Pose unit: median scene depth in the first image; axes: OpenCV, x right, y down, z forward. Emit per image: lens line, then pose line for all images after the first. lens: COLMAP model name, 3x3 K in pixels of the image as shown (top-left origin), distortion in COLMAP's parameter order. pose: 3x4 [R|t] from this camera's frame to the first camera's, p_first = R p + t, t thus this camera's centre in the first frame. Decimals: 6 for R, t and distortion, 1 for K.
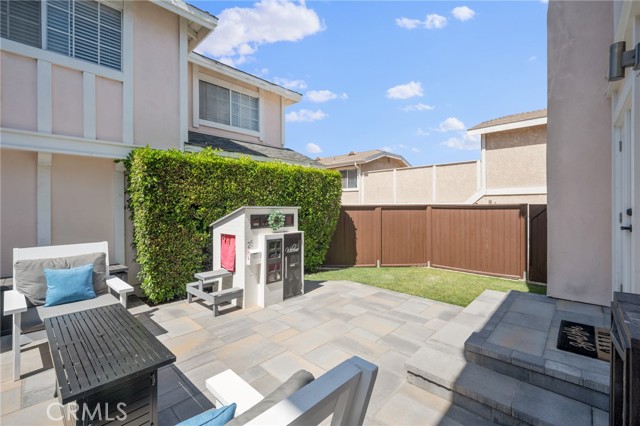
lens RADIAL K [[275.6, 0, 318.2], [0, 275.6, 206.6], [0, 0, 1]] dist [-0.001107, 0.000241]
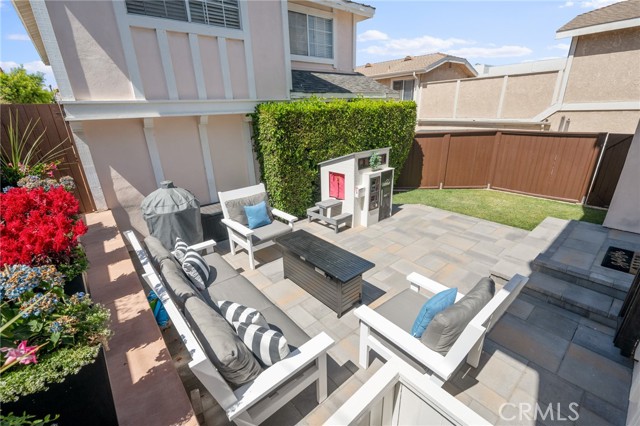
lens RADIAL K [[275.6, 0, 317.1], [0, 275.6, 211.3], [0, 0, 1]] dist [-0.001107, 0.000241]
pose [[0.992550, 0.013734, -0.121060, -0.259182], [0.028780, 0.939078, 0.342498, -0.169523], [0.118389, -0.343431, 0.931686, -0.254897]]
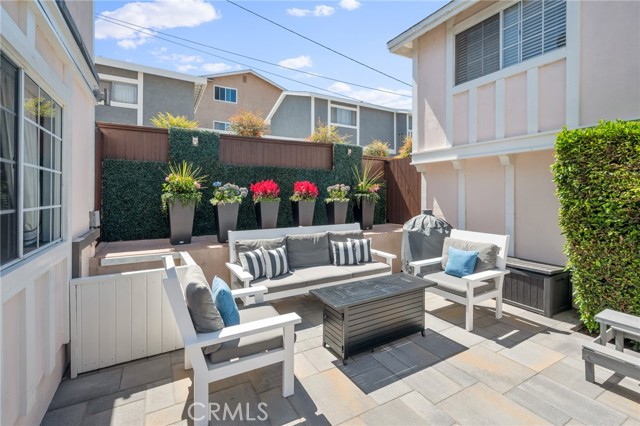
lens RADIAL K [[292.1, 0, 323.0], [0, 292.1, 191.8], [0, 0, 1]] dist [0.002252, -0.001301]
pose [[-0.280580, -0.002448, -0.959828, 0.379451], [-0.005564, 0.999984, -0.000924, -0.025519], [0.959815, 0.005081, -0.280589, 0.518621]]
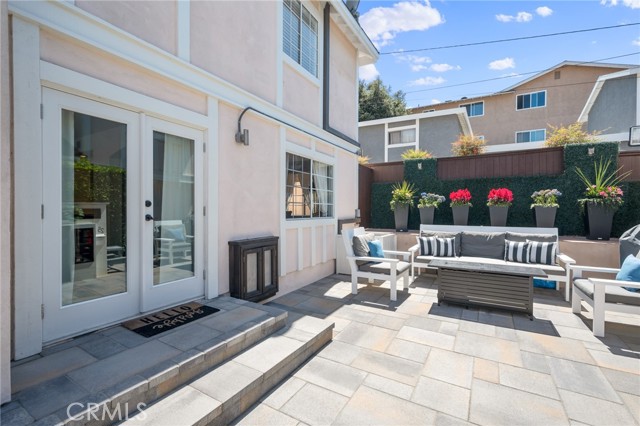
lens RADIAL K [[292.1, 0, 322.0], [0, 292.1, 214.5], [0, 0, 1]] dist [0.002252, -0.001301]
pose [[-0.973226, 0.003858, -0.229820, 0.363522], [-0.001376, 0.999743, 0.022608, 0.019645], [0.229848, 0.022319, -0.972971, 1.219220]]
